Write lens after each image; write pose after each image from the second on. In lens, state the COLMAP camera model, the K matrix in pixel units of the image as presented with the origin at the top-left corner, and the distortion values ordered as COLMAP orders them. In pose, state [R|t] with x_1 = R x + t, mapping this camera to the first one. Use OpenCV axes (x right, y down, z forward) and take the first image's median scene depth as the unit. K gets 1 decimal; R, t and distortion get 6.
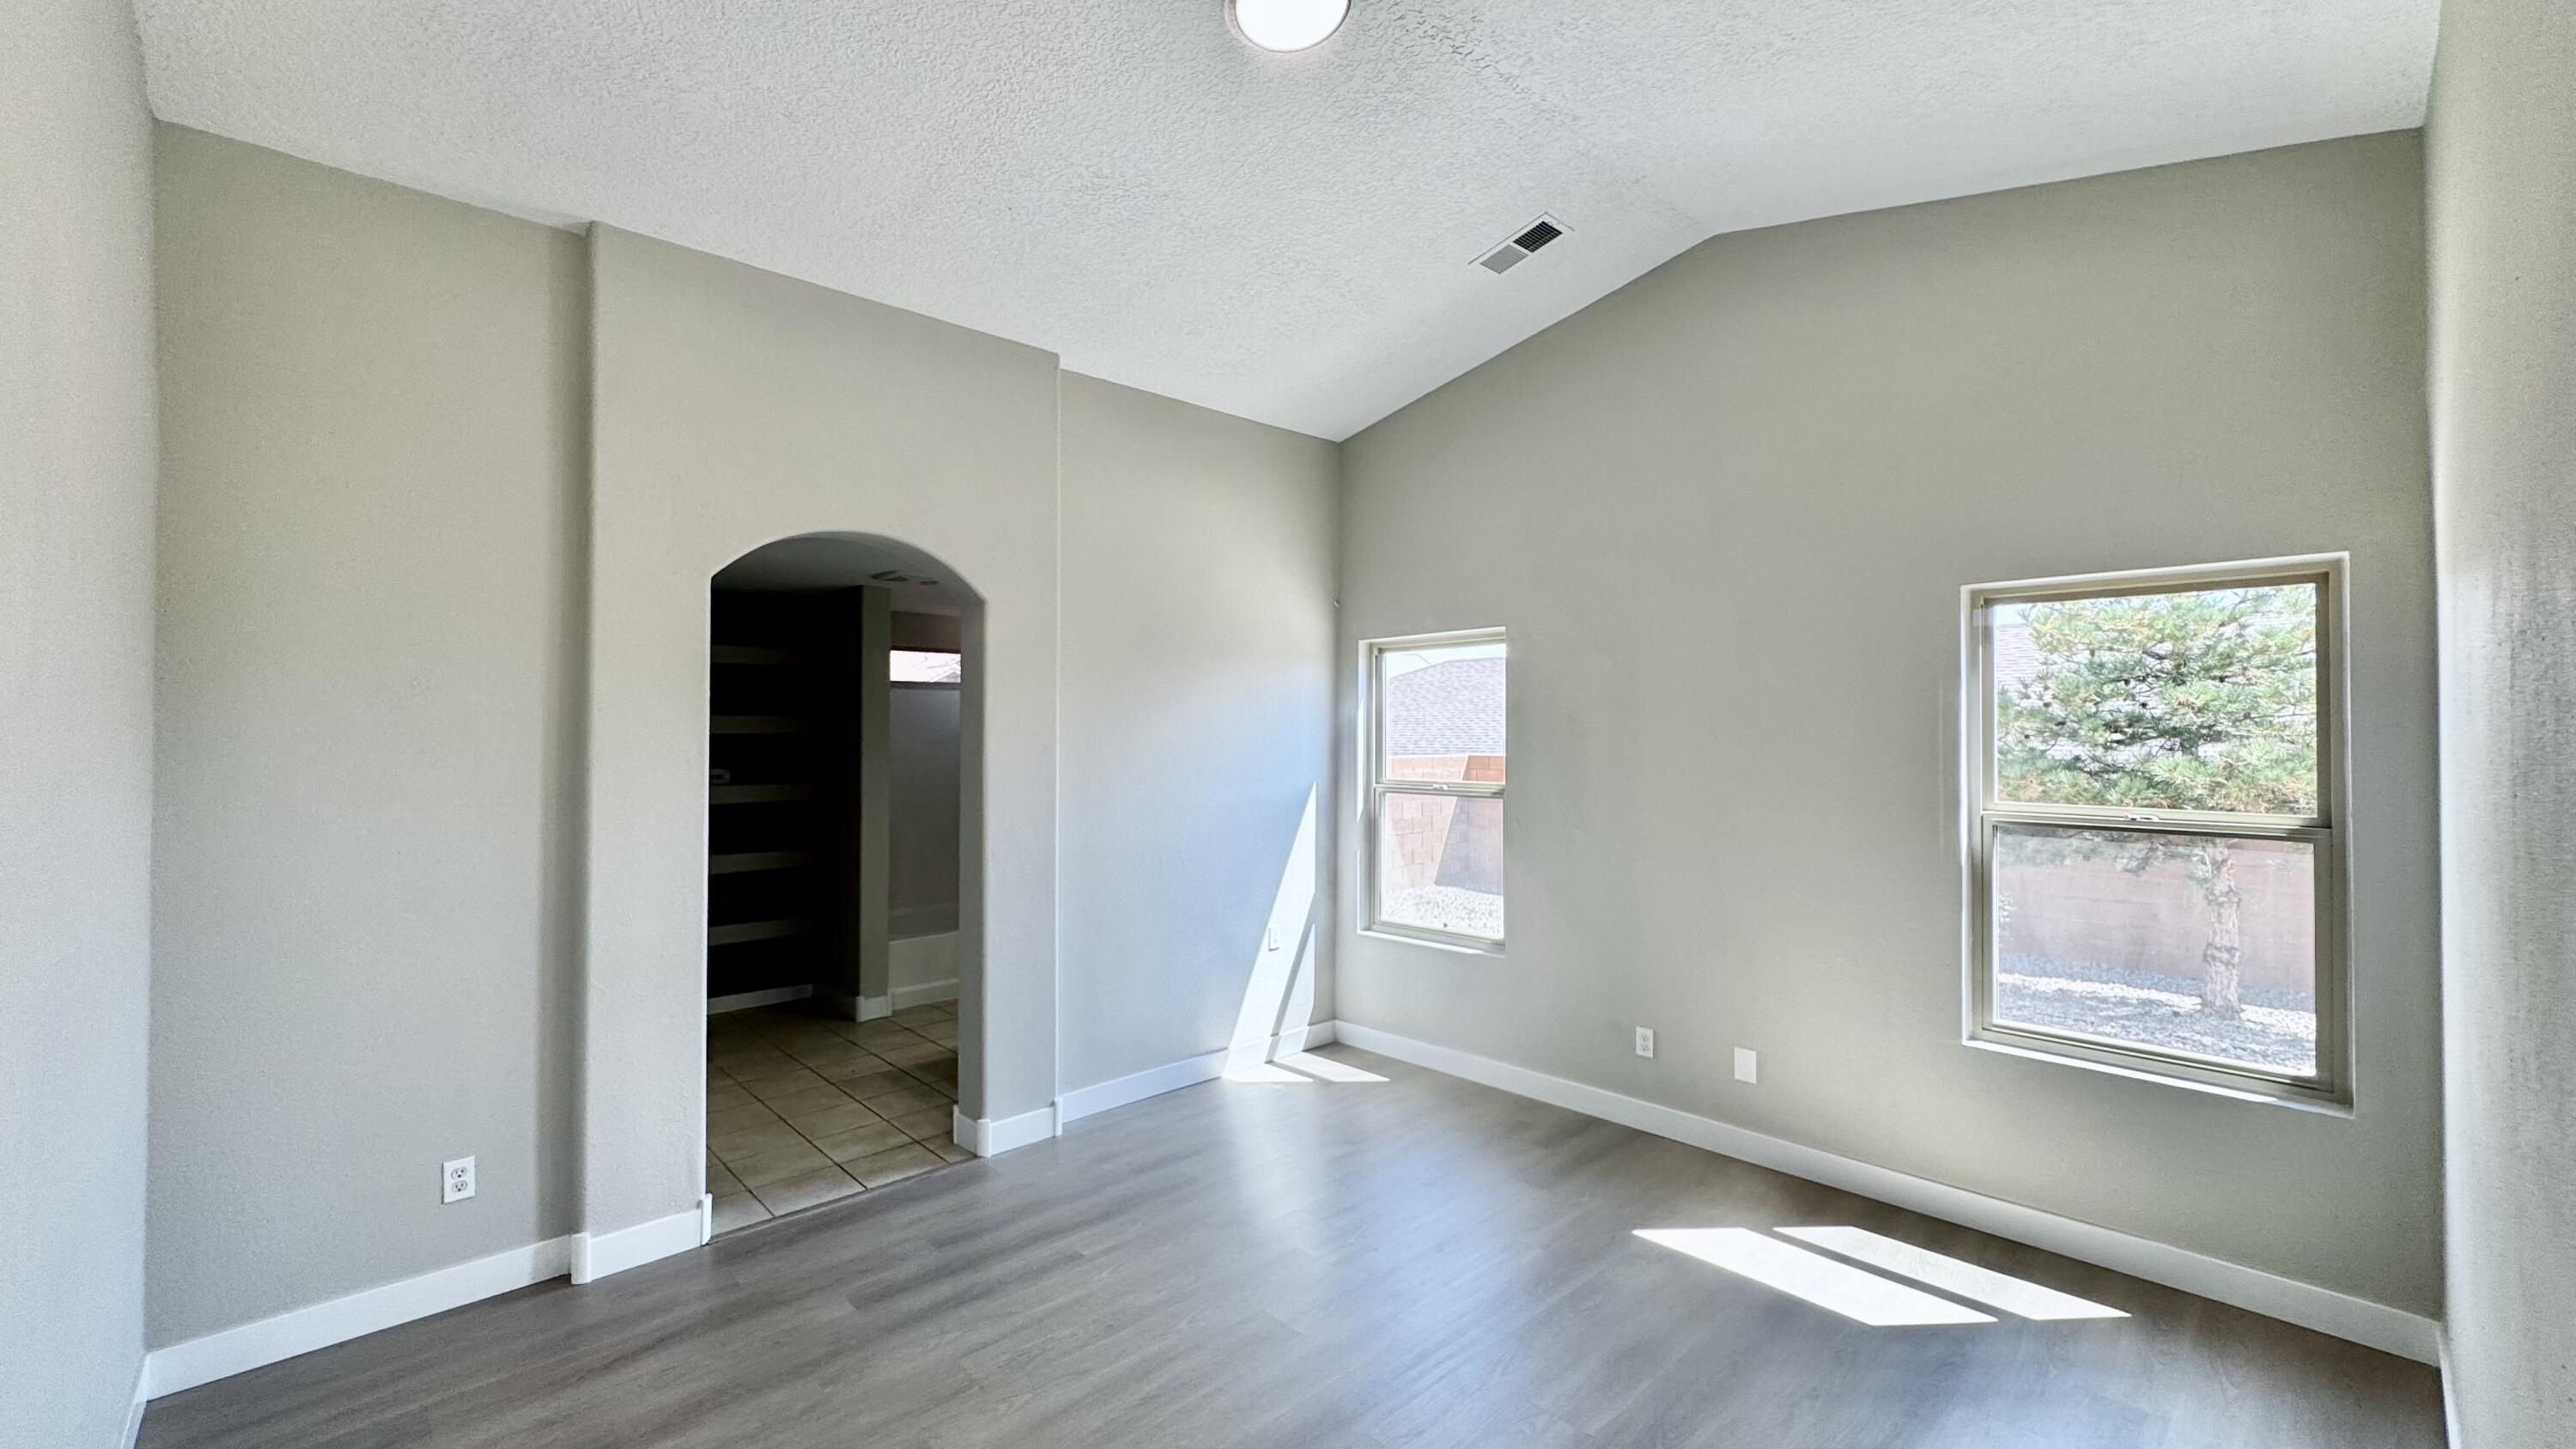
lens RADIAL K [[1014.9, 0, 1288.0], [0, 1014.9, 724.5], [0, 0, 1]] dist [-0.002079, -0.000273]
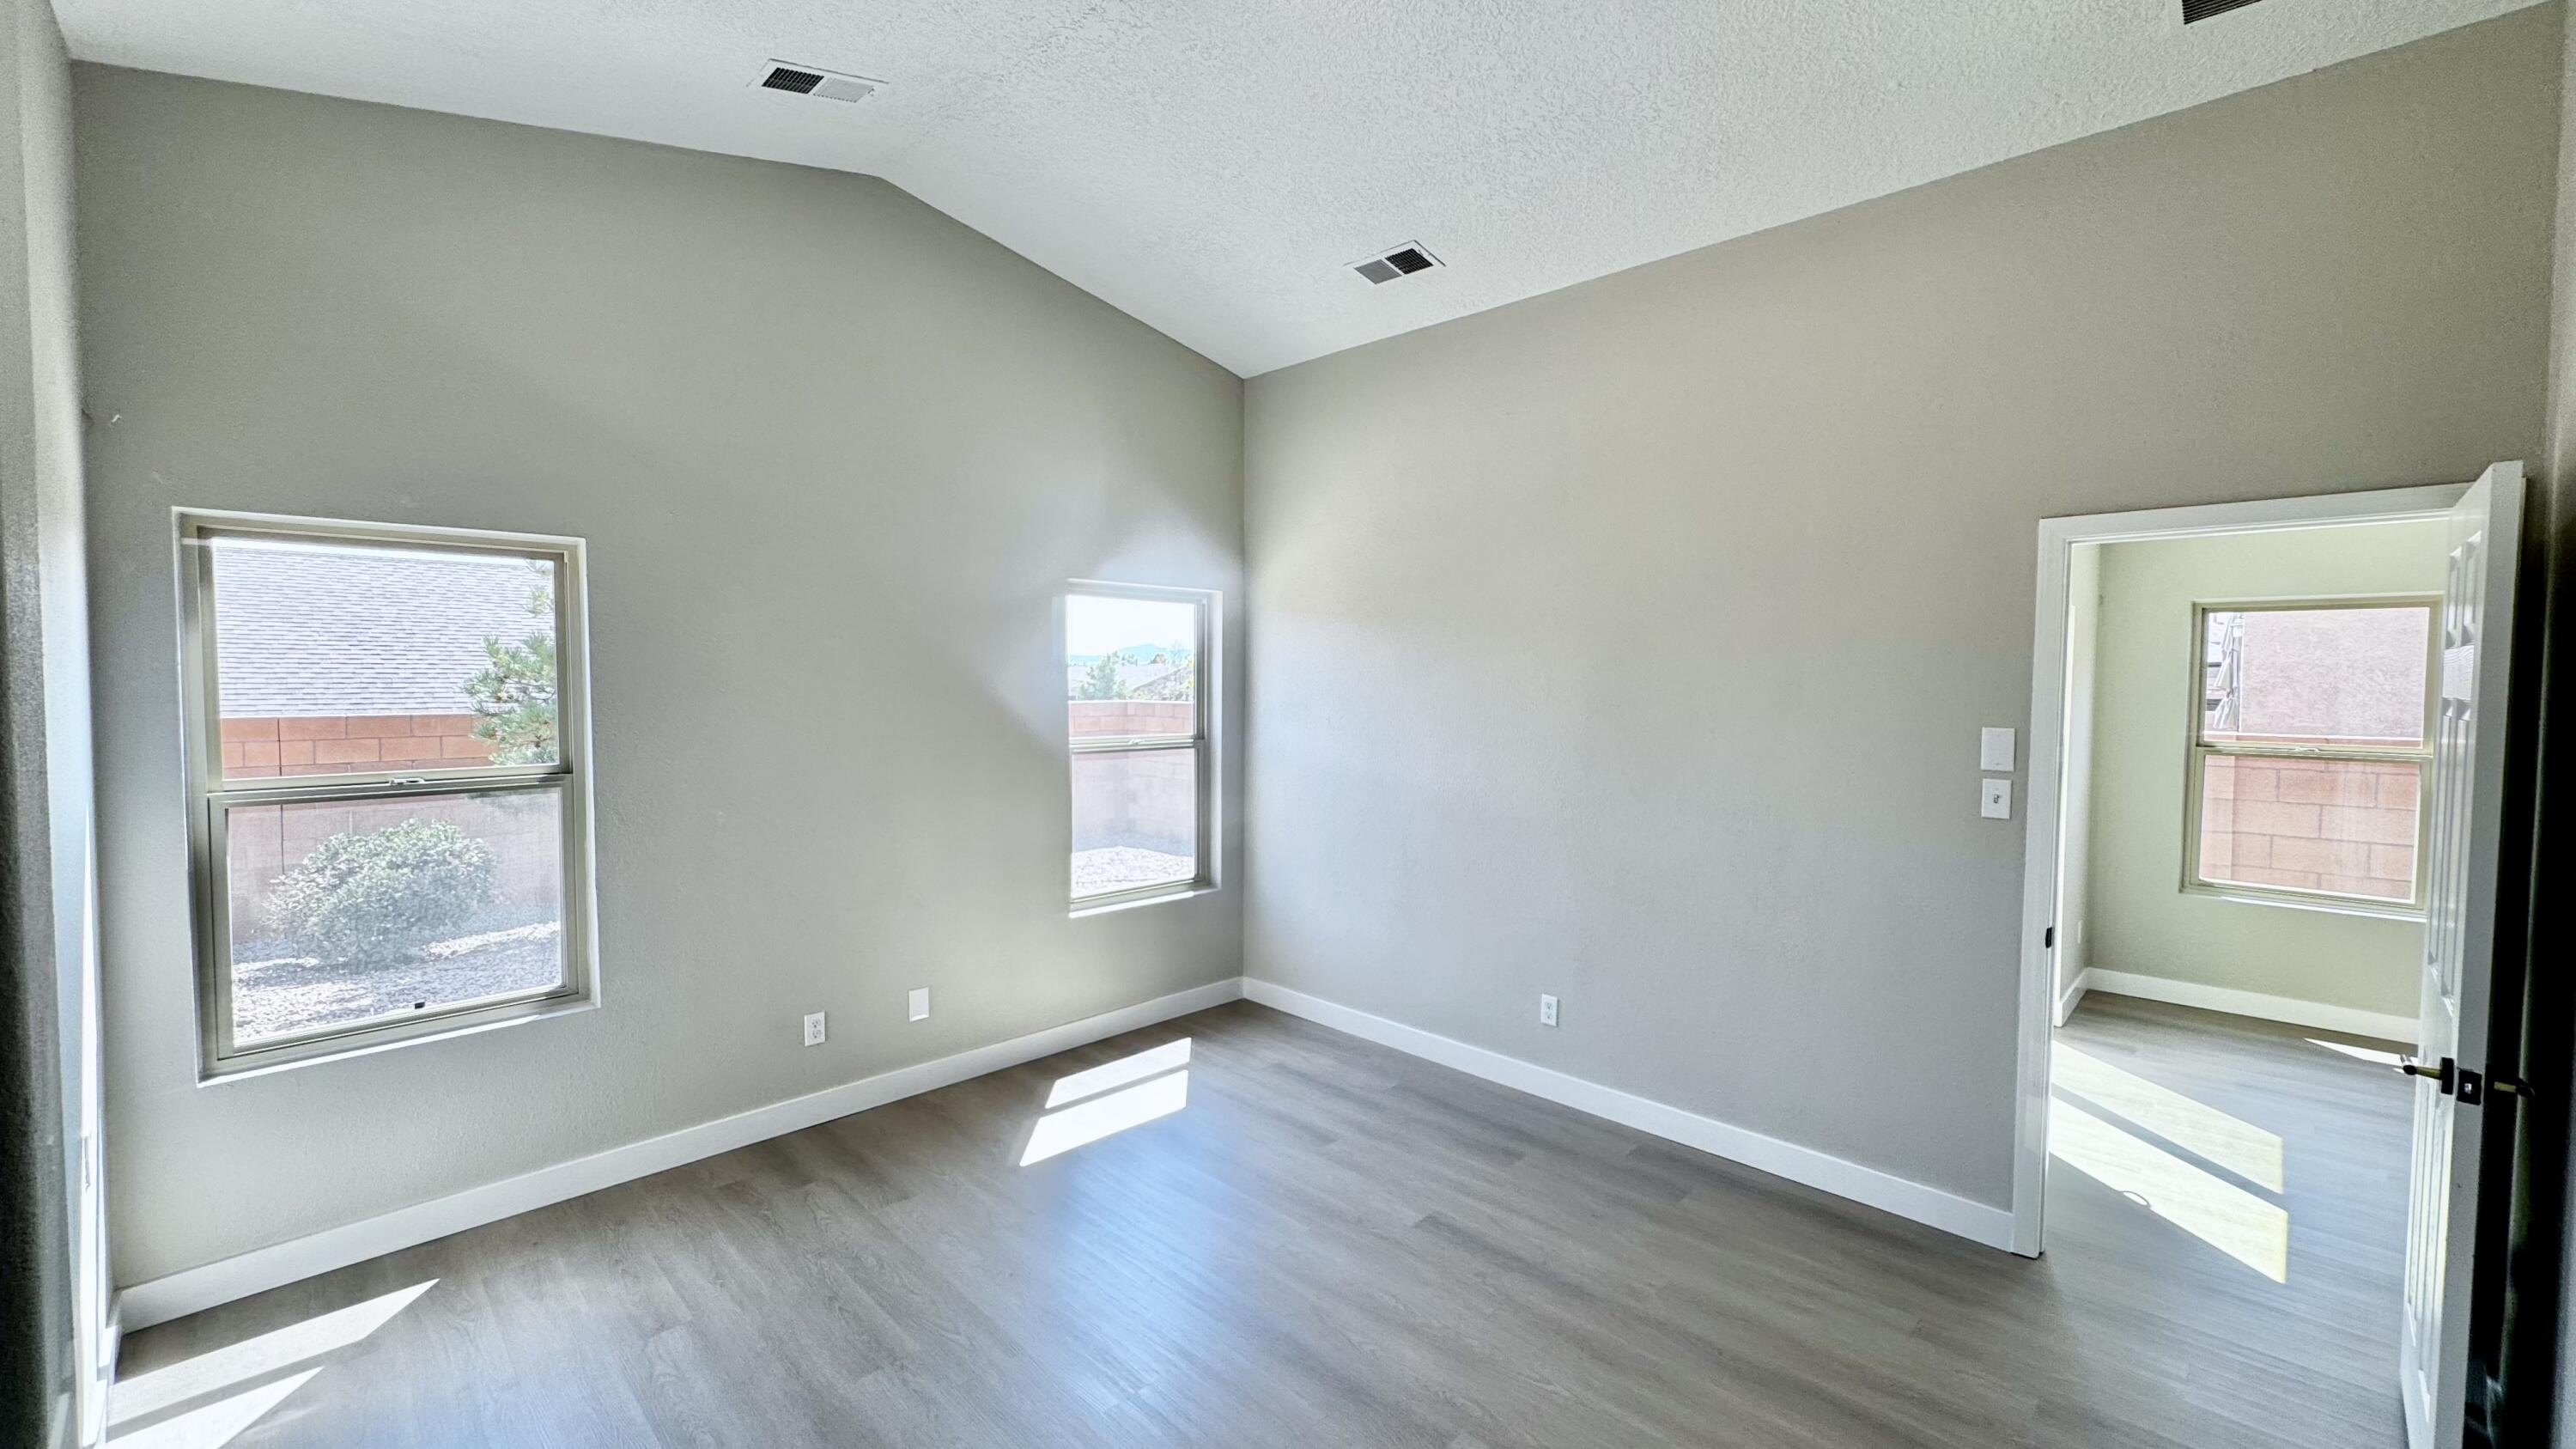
lens RADIAL K [[1028.0, 0, 1282.0], [0, 1028.0, 718.8], [0, 0, 1]] dist [0.000429, 0.000072]
pose [[-0.017341, -0.030613, 0.999381, -0.586478], [-0.001607, 0.999531, 0.030590, 0.007625], [-0.999848, -0.001075, -0.017382, 0.619277]]
